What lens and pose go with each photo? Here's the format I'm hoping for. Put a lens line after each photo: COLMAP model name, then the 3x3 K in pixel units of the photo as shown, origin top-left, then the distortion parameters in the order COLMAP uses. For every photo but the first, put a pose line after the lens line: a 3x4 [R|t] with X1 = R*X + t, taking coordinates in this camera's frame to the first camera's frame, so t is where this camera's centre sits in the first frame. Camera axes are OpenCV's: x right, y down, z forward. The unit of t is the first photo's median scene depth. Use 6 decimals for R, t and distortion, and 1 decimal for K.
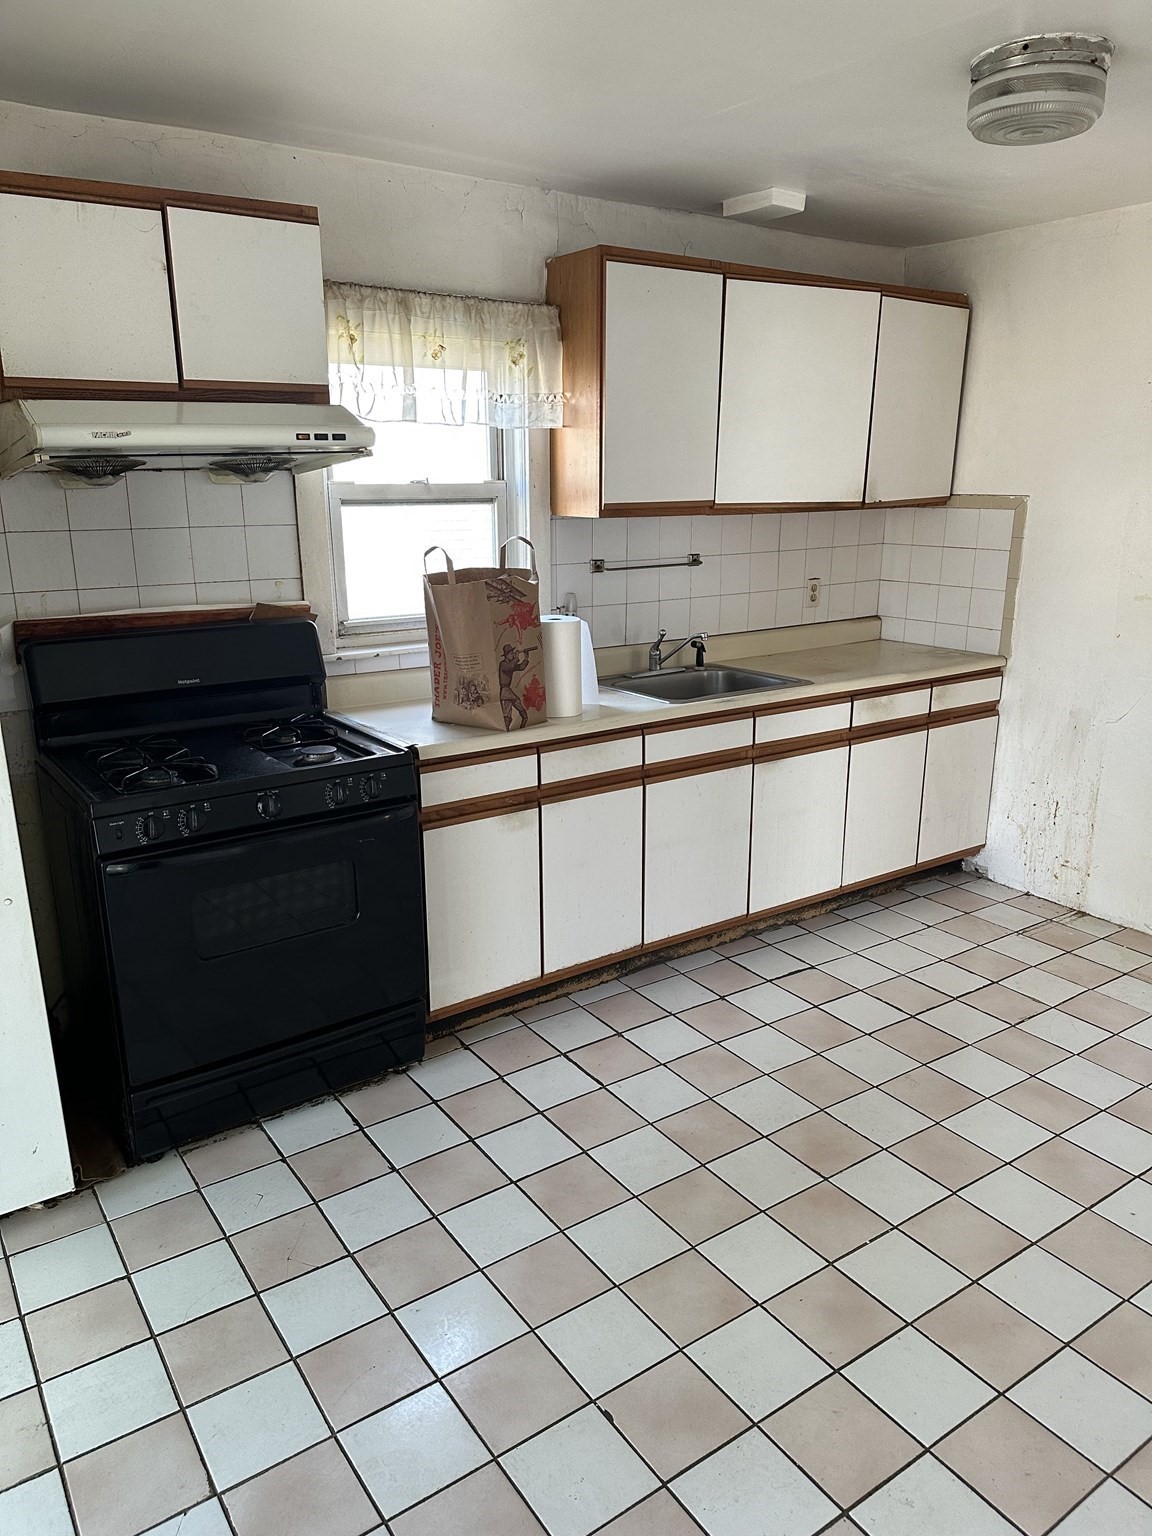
lens RADIAL K [[1064.6, 0, 573.7], [0, 1064.6, 775.4], [0, 0, 1]] dist [0.120389, -0.179011]
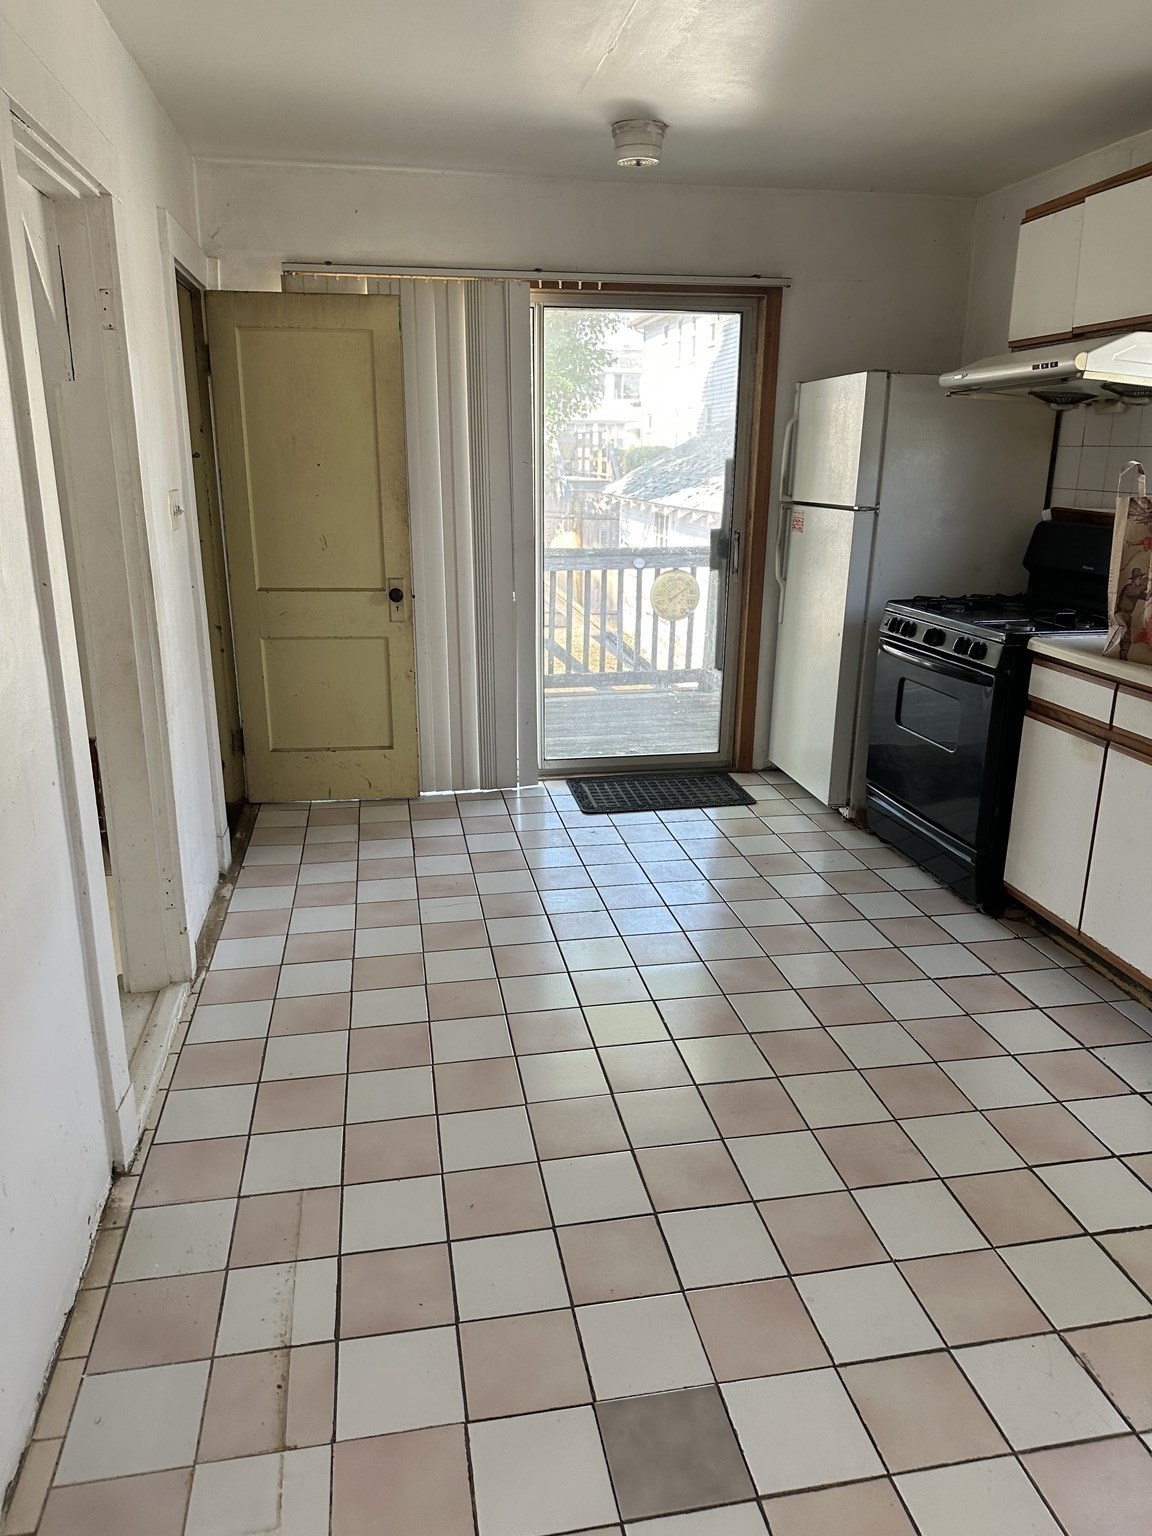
lens RADIAL K [[1065.1, 0, 576.0], [0, 1065.1, 768.0], [0, 0, 1]] dist [0.083689, -0.129206]
pose [[-0.415301, 0.262549, -0.870973, 0.899976], [-0.244313, 0.890078, 0.384803, -0.186622], [0.876263, 0.372599, -0.305506, 0.815421]]
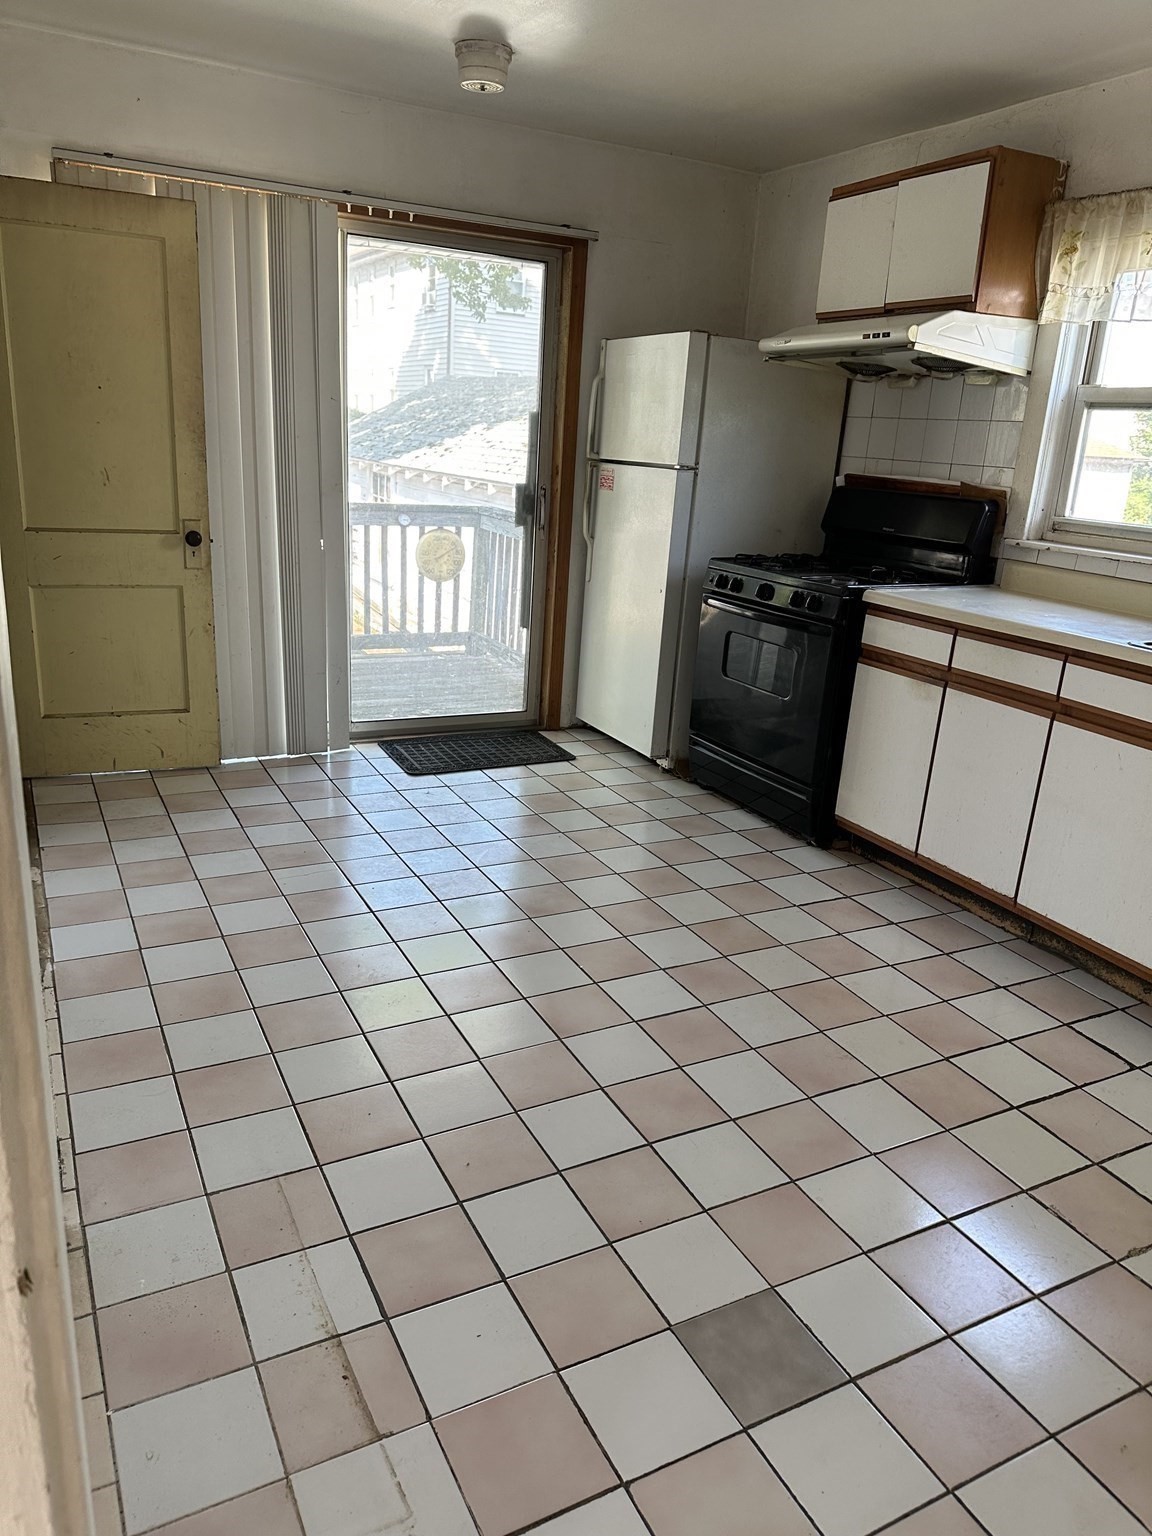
lens RADIAL K [[1066.6, 0, 580.0], [0, 1066.6, 784.8], [0, 0, 1]] dist [0.093620, -0.156755]
pose [[-0.123280, 0.307303, -0.943592, 0.943661], [-0.321857, 0.887065, 0.330944, -0.109609], [0.938728, 0.344500, -0.010450, 0.652199]]
